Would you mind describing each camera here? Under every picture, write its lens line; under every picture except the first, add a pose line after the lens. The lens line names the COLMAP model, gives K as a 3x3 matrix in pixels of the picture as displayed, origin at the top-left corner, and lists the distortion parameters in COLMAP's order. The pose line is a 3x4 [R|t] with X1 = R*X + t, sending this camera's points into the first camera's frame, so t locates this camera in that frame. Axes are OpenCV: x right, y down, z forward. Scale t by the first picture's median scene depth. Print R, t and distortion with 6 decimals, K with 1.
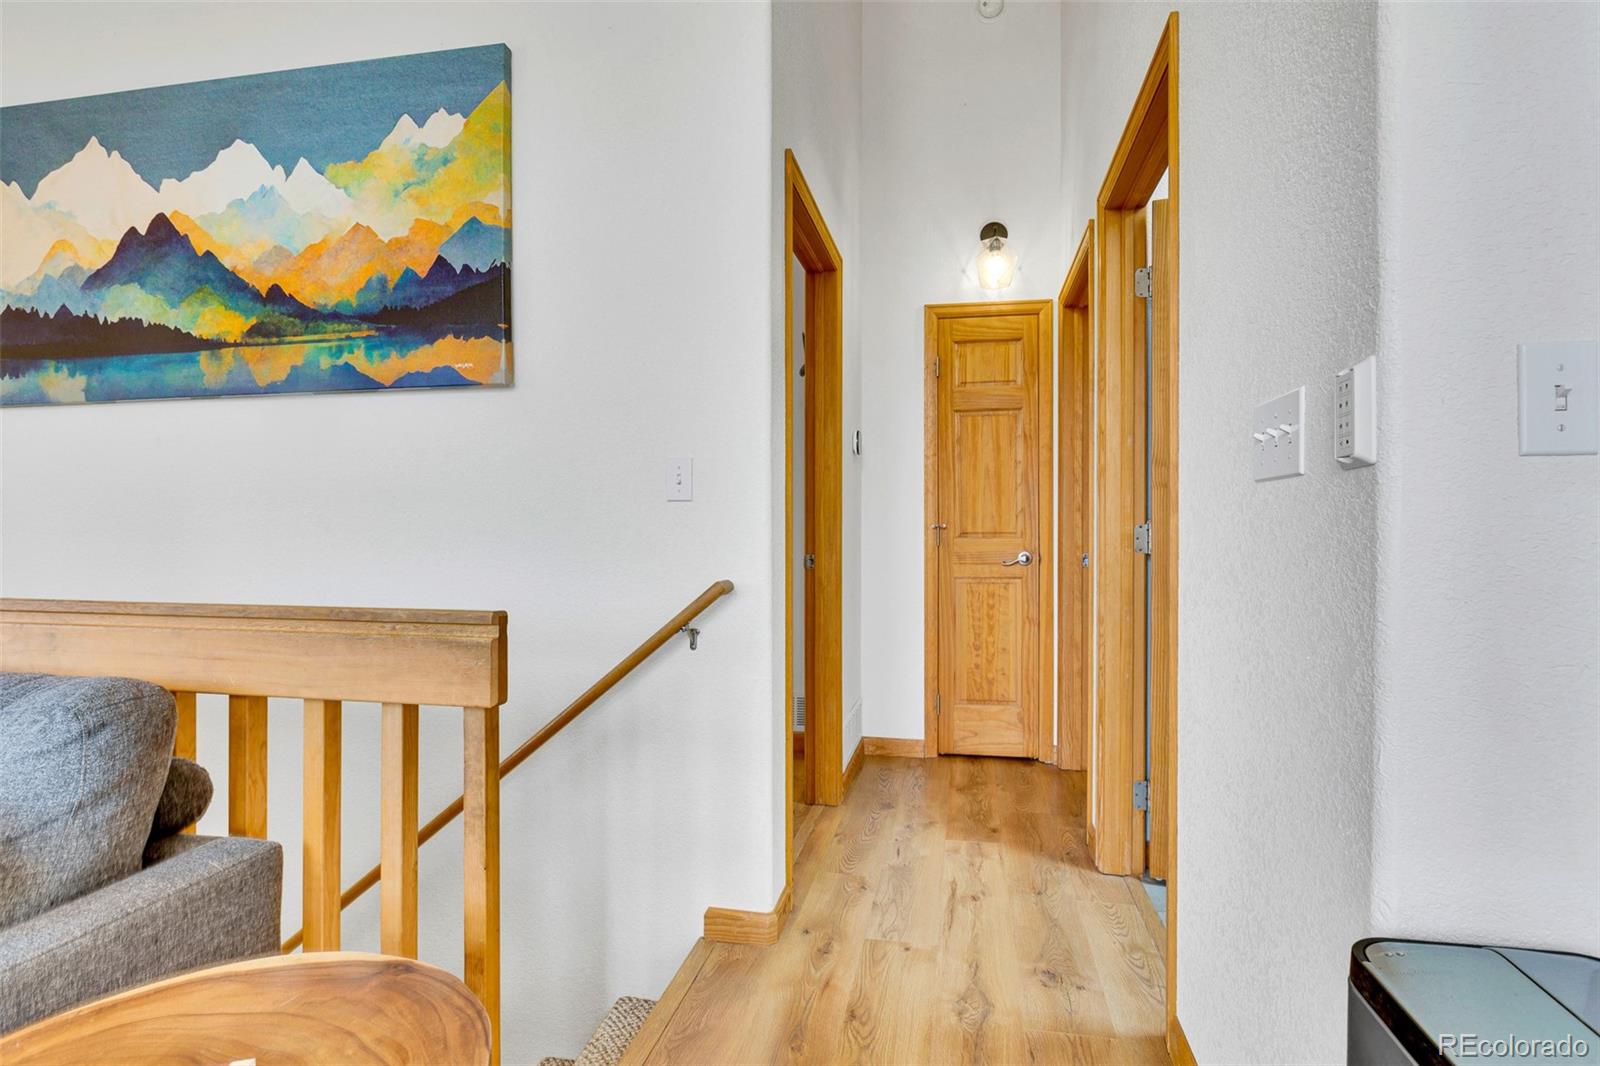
lens RADIAL K [[776.8, 0, 843.6], [0, 776.8, 530.6], [0, 0, 1]] dist [-0.001921, -0.001670]
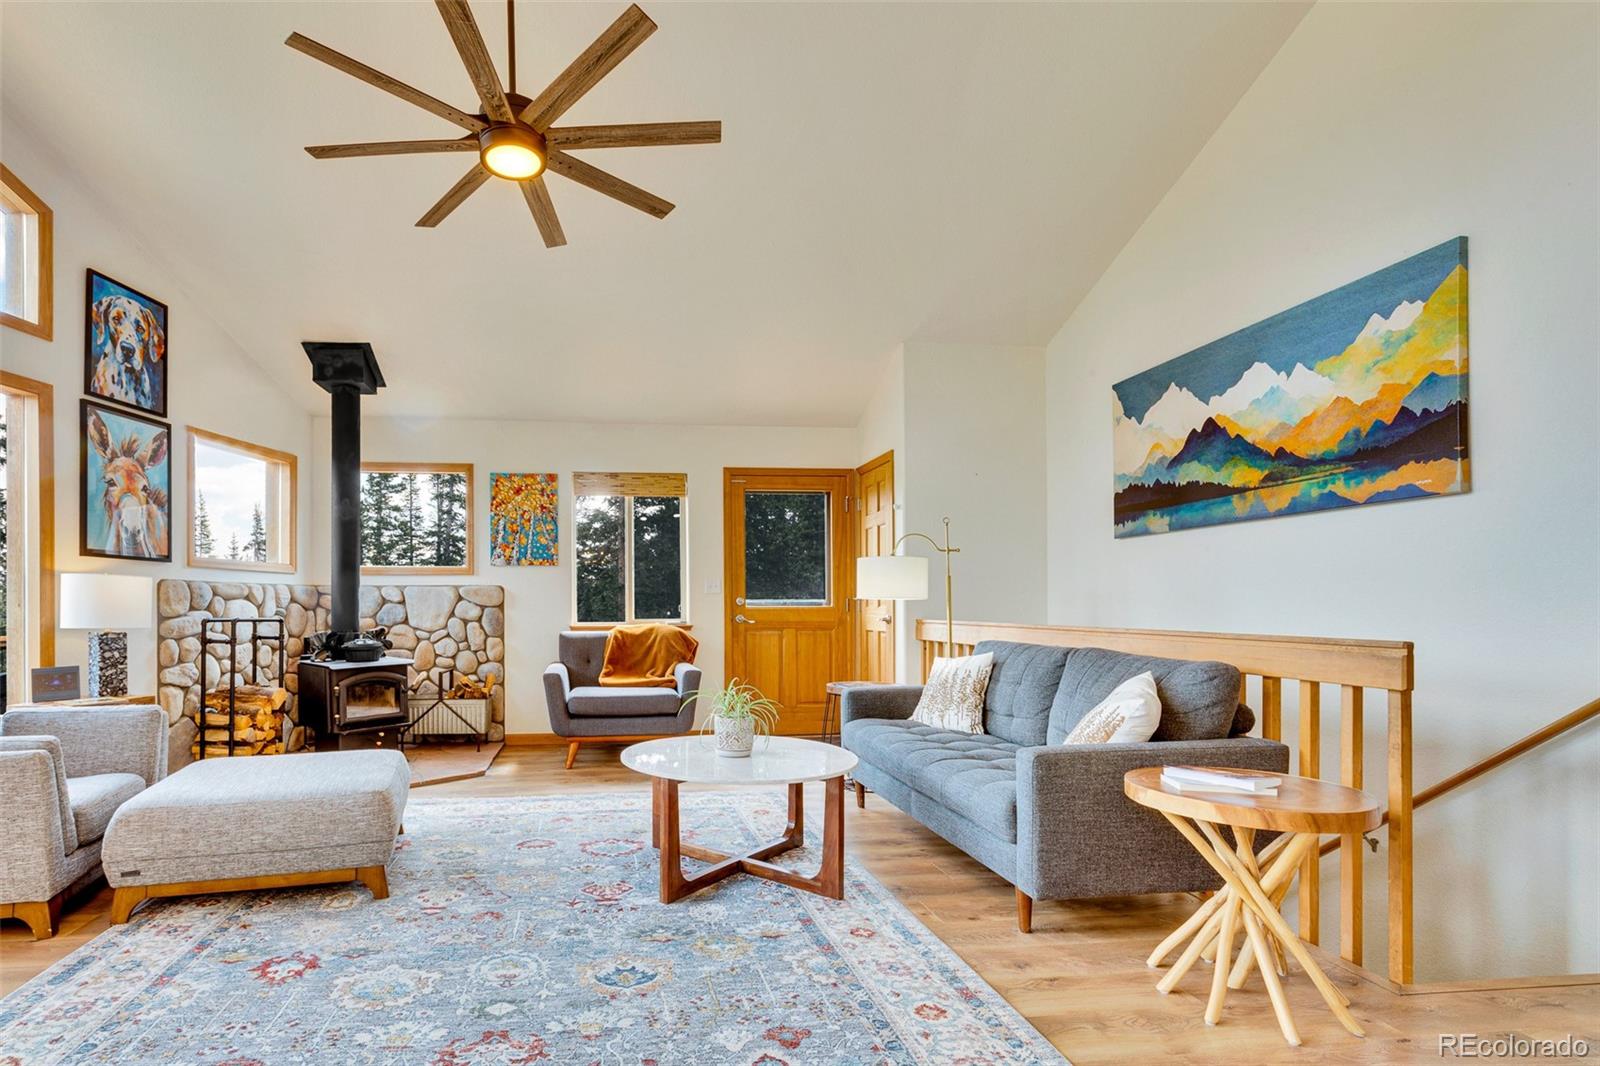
lens RADIAL K [[760.8, 0, 662.4], [0, 760.8, 604.3], [0, 0, 1]] dist [0.003431, -0.000815]
pose [[0.261512, -0.002848, -0.965196, 0.446169], [0.001565, 0.999996, -0.002527, 0.006490], [0.965199, -0.000849, 0.261515, -0.636103]]
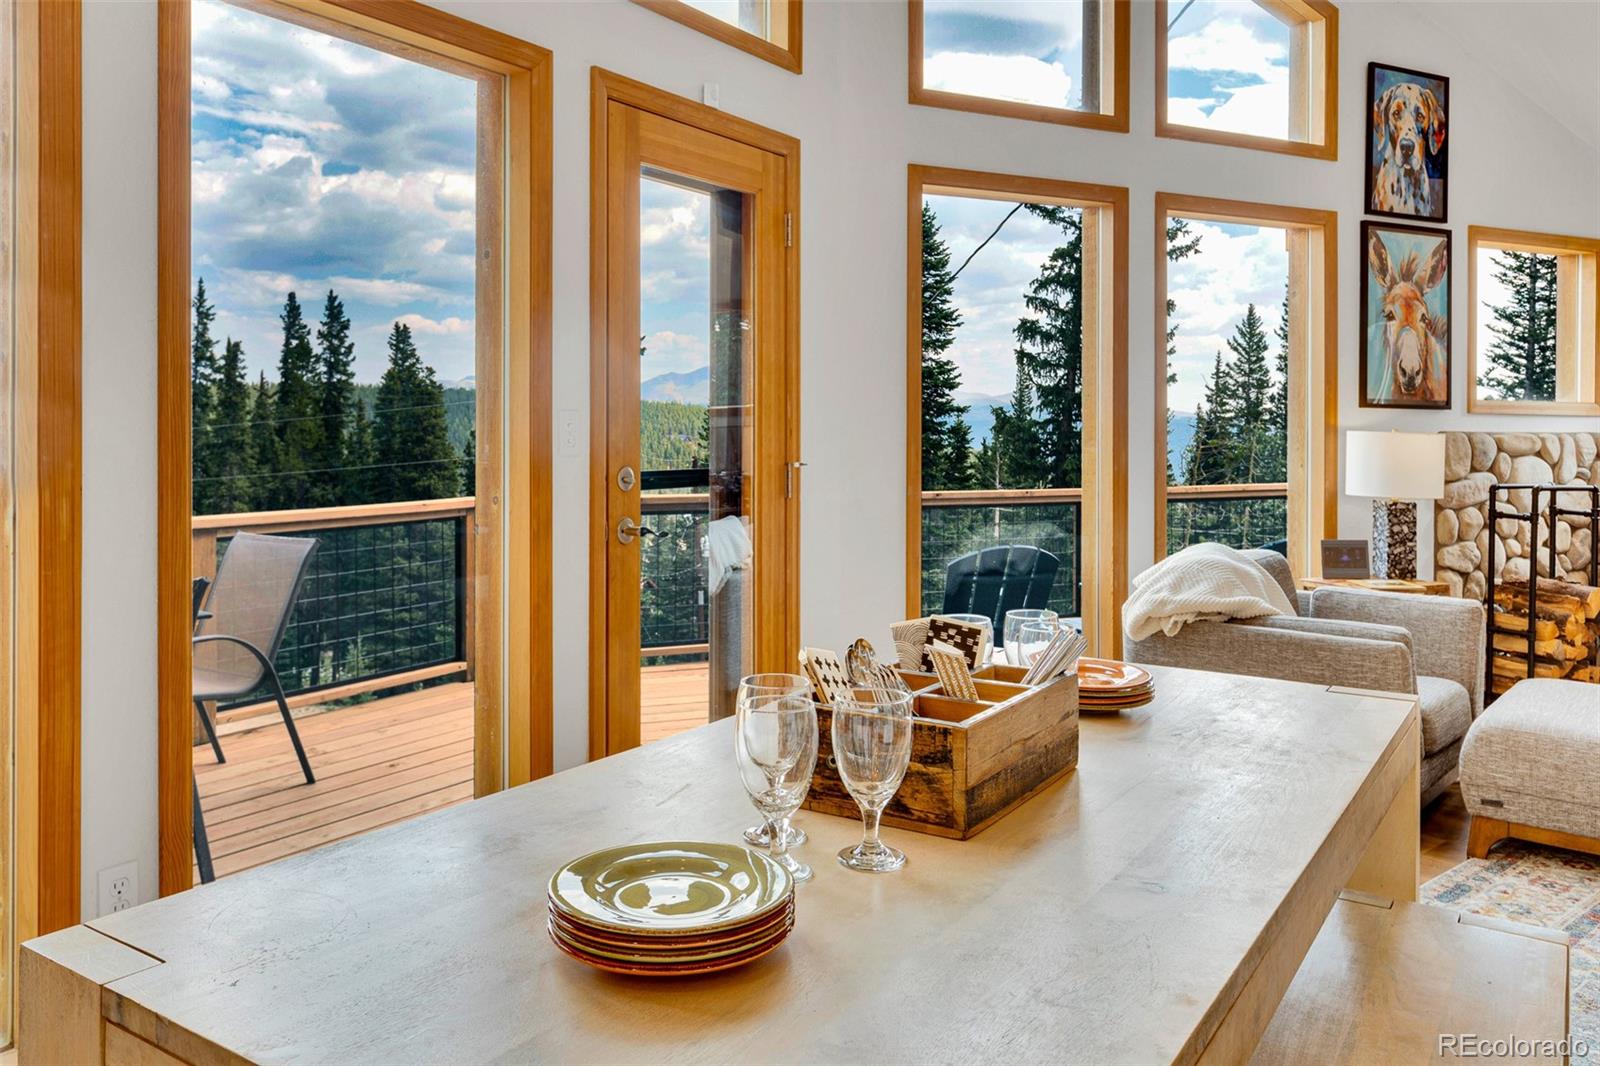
lens RADIAL K [[1207.7, 0, 818.0], [0, 1207.7, 423.7], [0, 0, 1]] dist [-0.003913, -0.001585]
pose [[-0.633805, -0.005355, -0.773474, 0.870166], [-0.008593, 0.999963, 0.000118, -0.070557], [0.773445, 0.006721, -0.633828, -0.798961]]
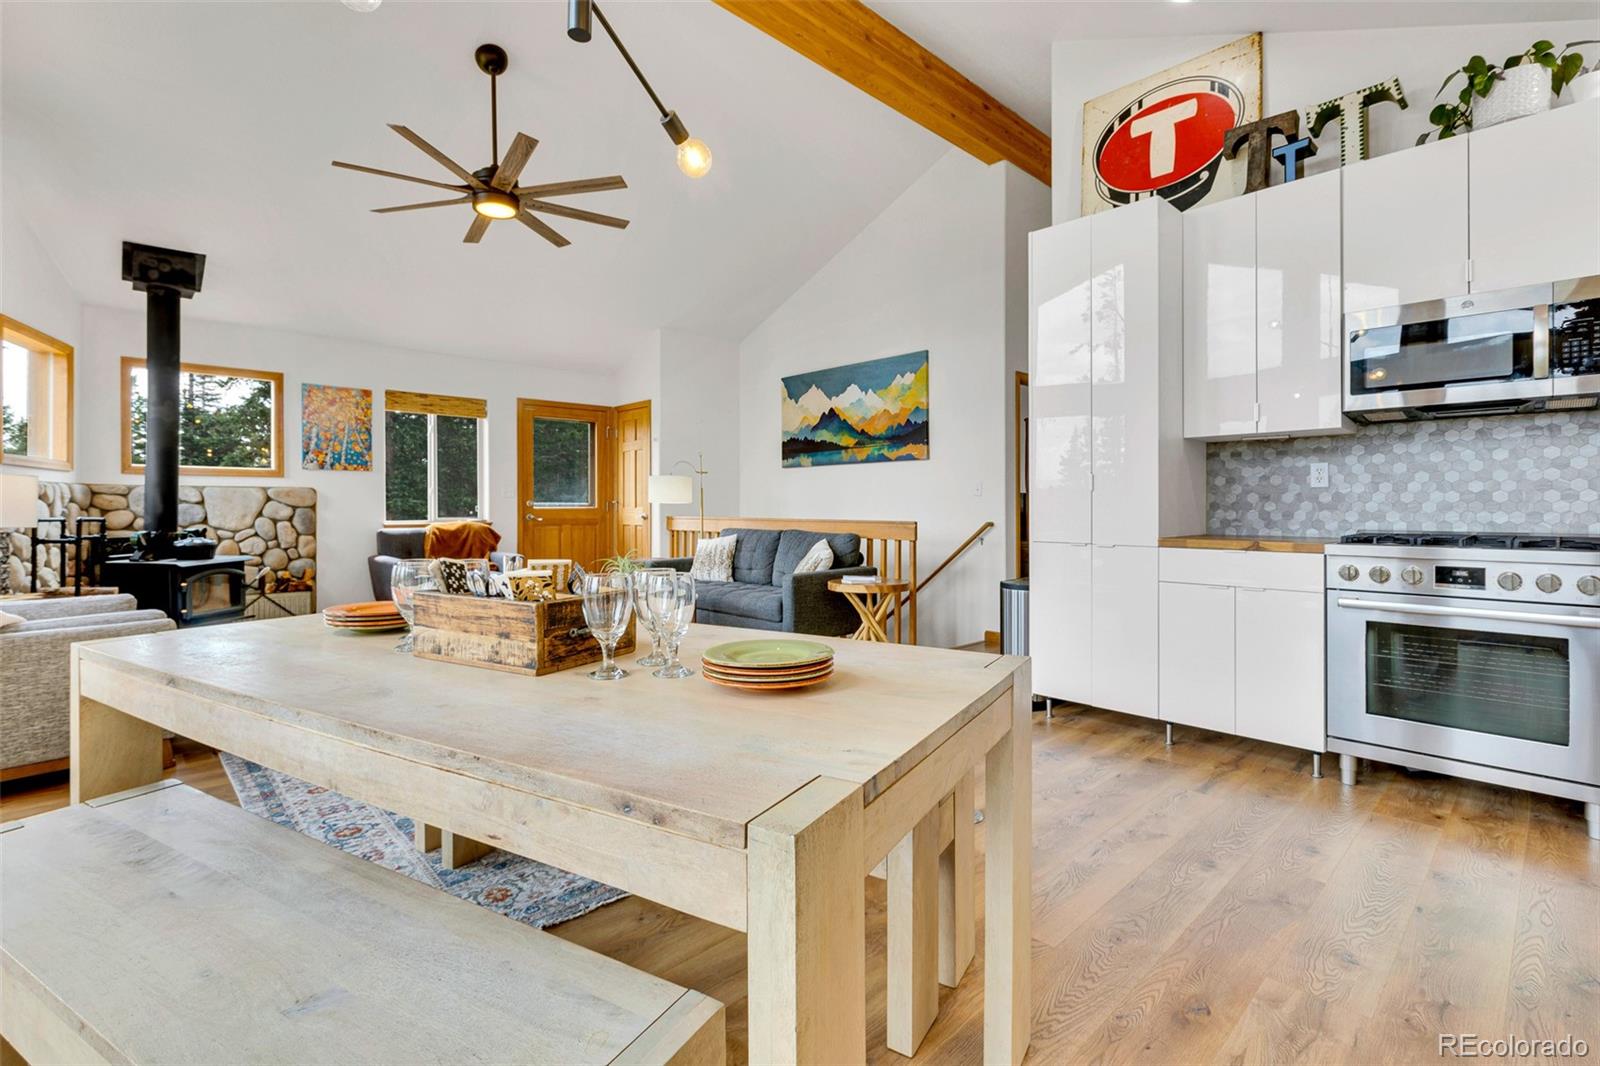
lens RADIAL K [[732.8, 0, 799.8], [0, 732.8, 508.5], [0, 0, 1]] dist [0.003225, -0.003506]
pose [[0.799383, 0.001401, -0.600821, 0.886743], [-0.000412, 0.999998, 0.001783, 0.006661], [0.600822, -0.001178, 0.799382, -1.589871]]
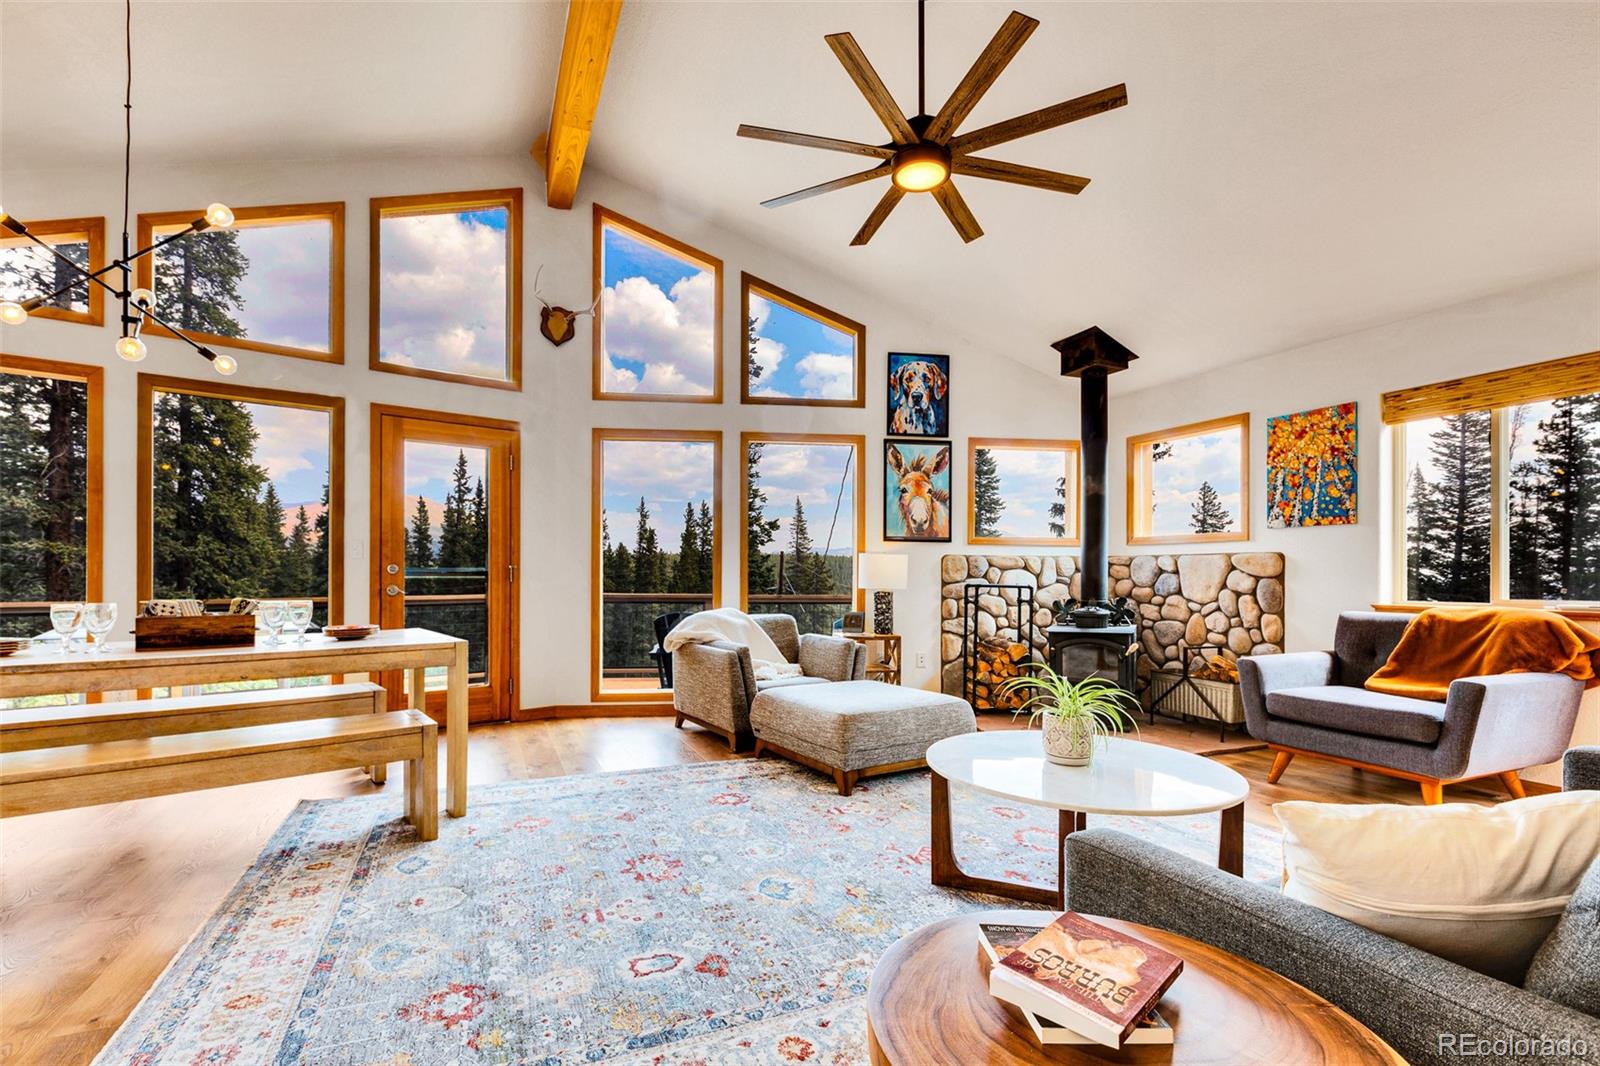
lens RADIAL K [[726.2, 0, 788.4], [0, 726.2, 572.0], [0, 0, 1]] dist [0.001758, -0.000367]
pose [[-0.842391, -0.006064, -0.538833, 0.072433], [-0.005938, 0.999980, -0.001970, 0.003657], [0.538834, 0.001540, -0.842410, 0.503976]]
